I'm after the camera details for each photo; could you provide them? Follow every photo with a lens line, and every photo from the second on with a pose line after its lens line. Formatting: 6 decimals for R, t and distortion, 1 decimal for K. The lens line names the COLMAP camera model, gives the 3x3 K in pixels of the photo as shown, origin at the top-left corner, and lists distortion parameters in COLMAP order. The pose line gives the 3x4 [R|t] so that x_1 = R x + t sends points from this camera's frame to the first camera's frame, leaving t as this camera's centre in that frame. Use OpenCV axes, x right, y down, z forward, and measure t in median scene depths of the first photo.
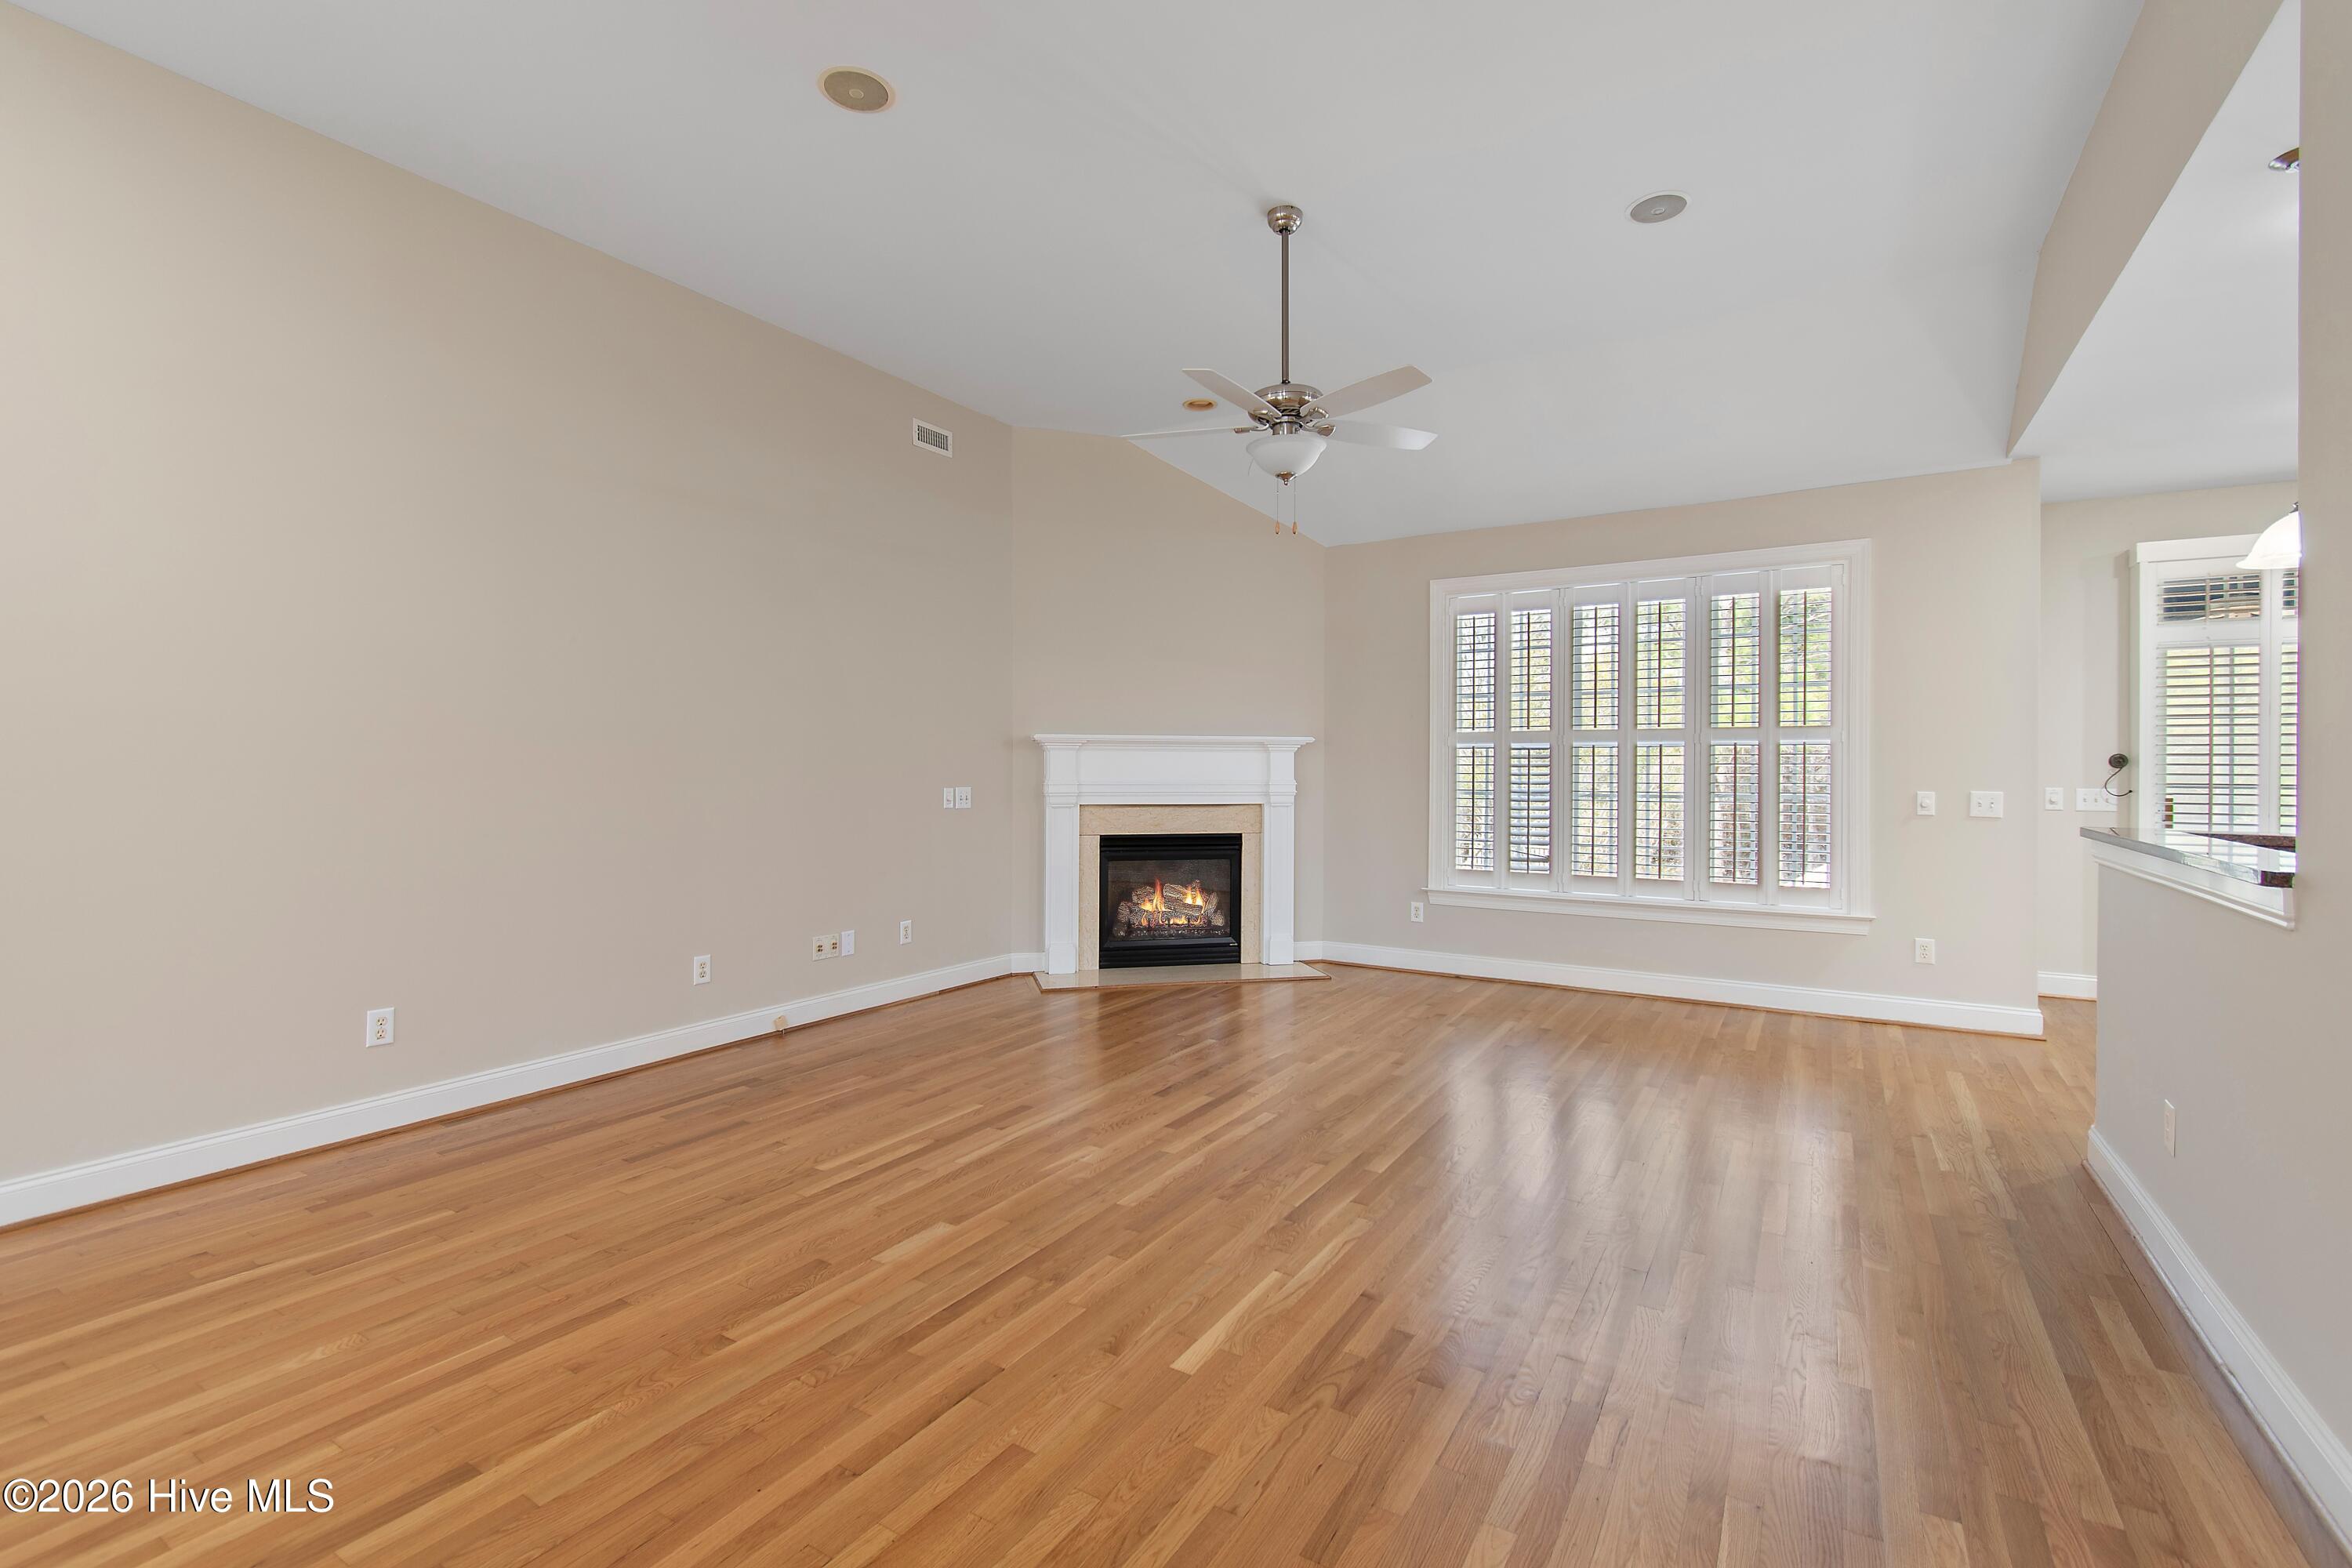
lens RADIAL K [[1038.2, 0, 1175.1], [0, 1038.2, 765.4], [0, 0, 1]] dist [0.005497, -0.002283]
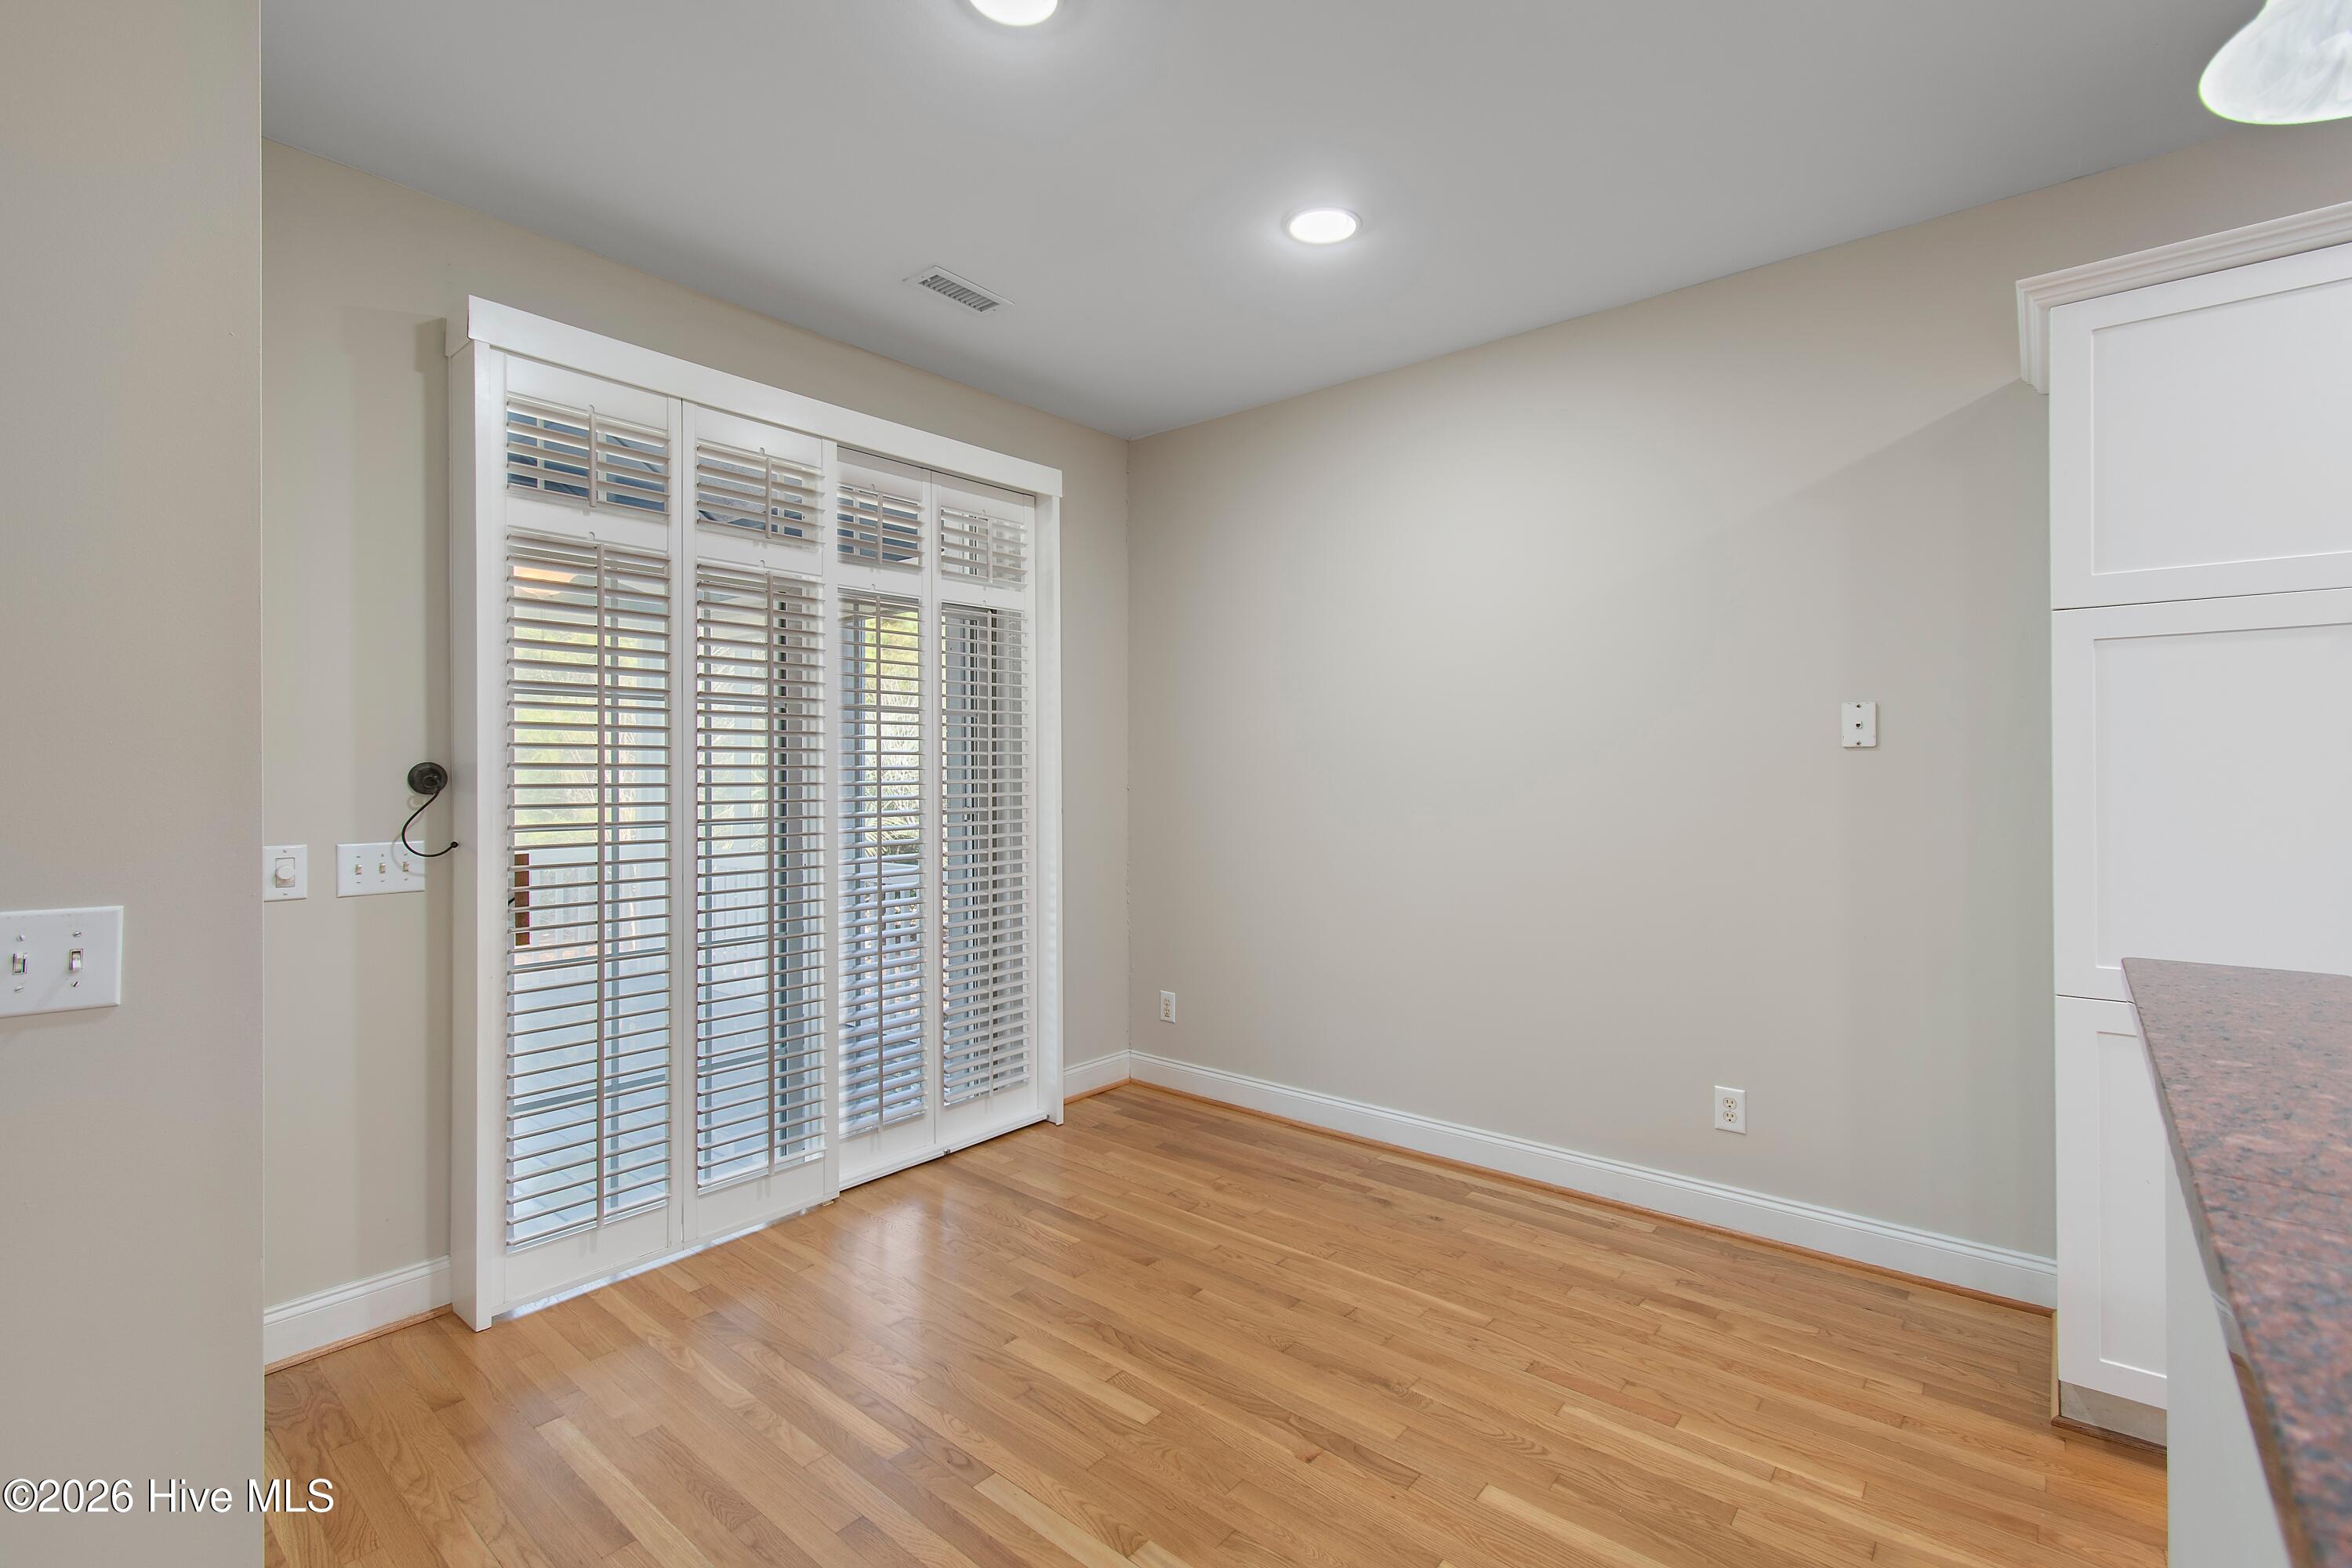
lens RADIAL K [[1038.2, 0, 1162.9], [0, 1038.2, 775.8], [0, 0, 1]] dist [0.005497, -0.002283]
pose [[0.147462, -0.003515, 0.989061, 0.512341], [0.004628, 0.999985, 0.002864, -0.005771], [-0.989057, 0.004156, 0.147476, 0.625073]]
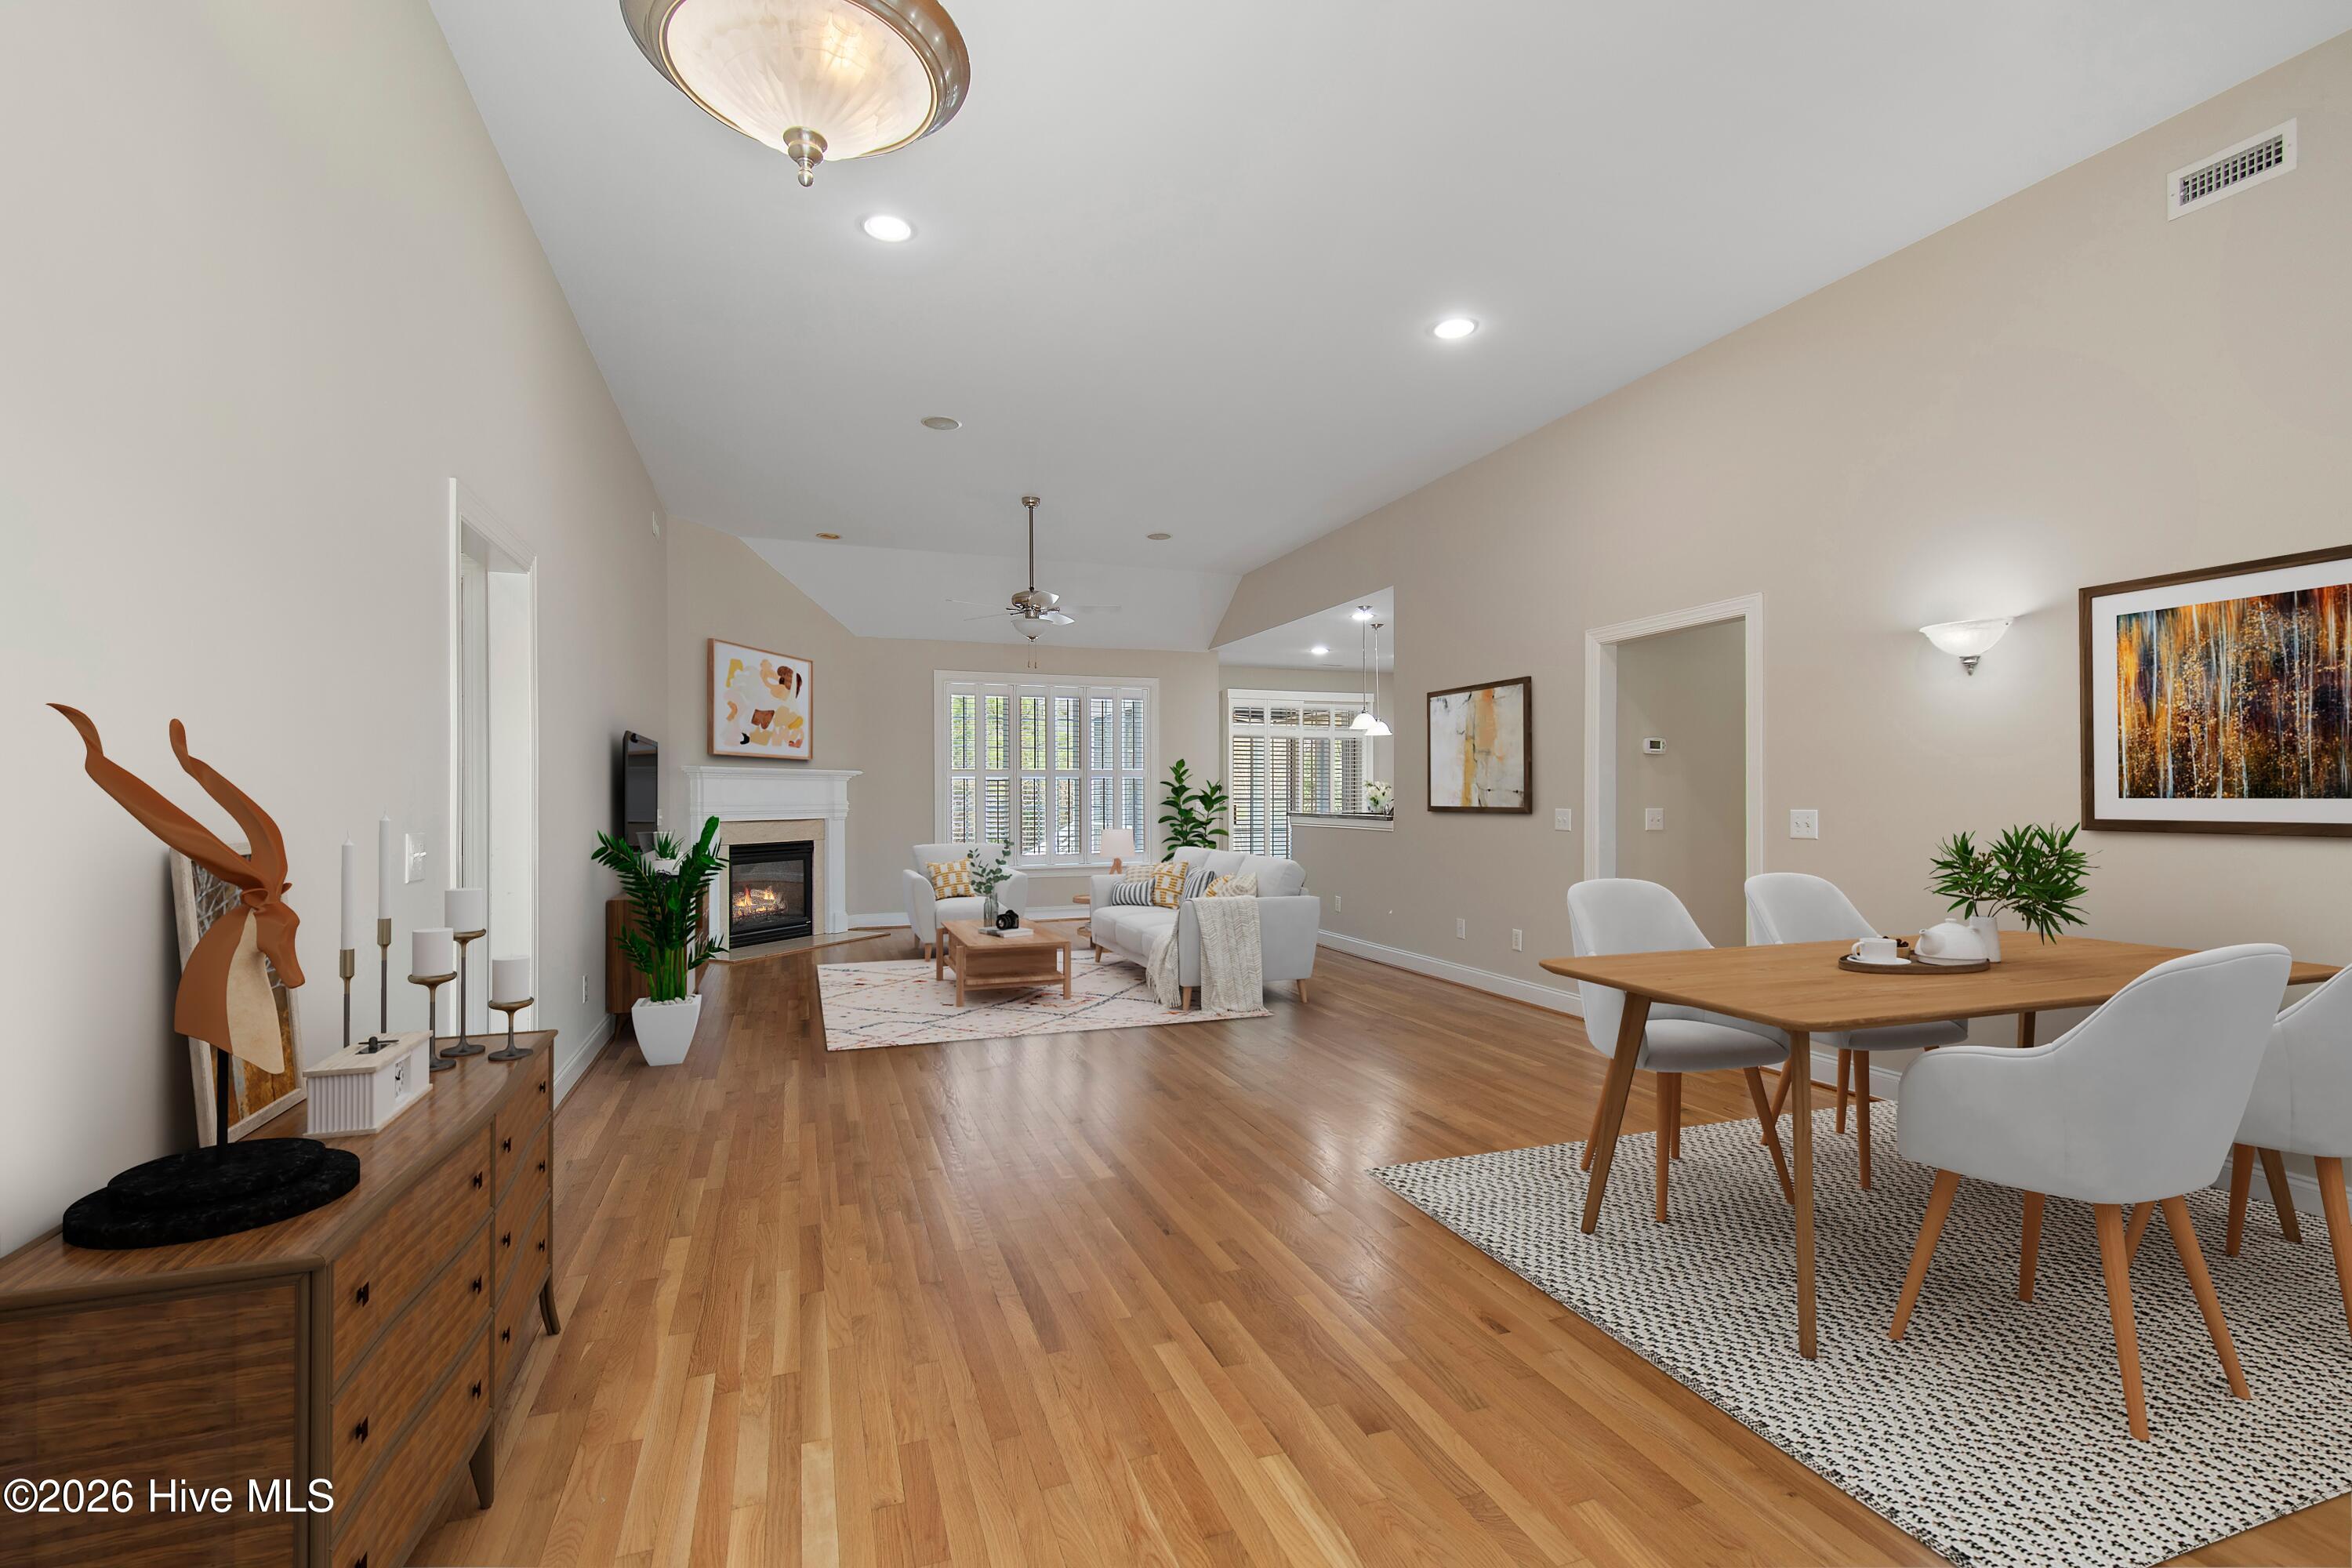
lens RADIAL K [[1038.2, 0, 1171.9], [0, 1038.2, 790.1], [0, 0, 1]] dist [0.005497, -0.002283]
pose [[0.621326, -0.001669, 0.783550, -0.852349], [0.002475, 0.999997, 0.000168, -0.000073], [-0.783548, 0.001835, 0.621328, -0.264290]]
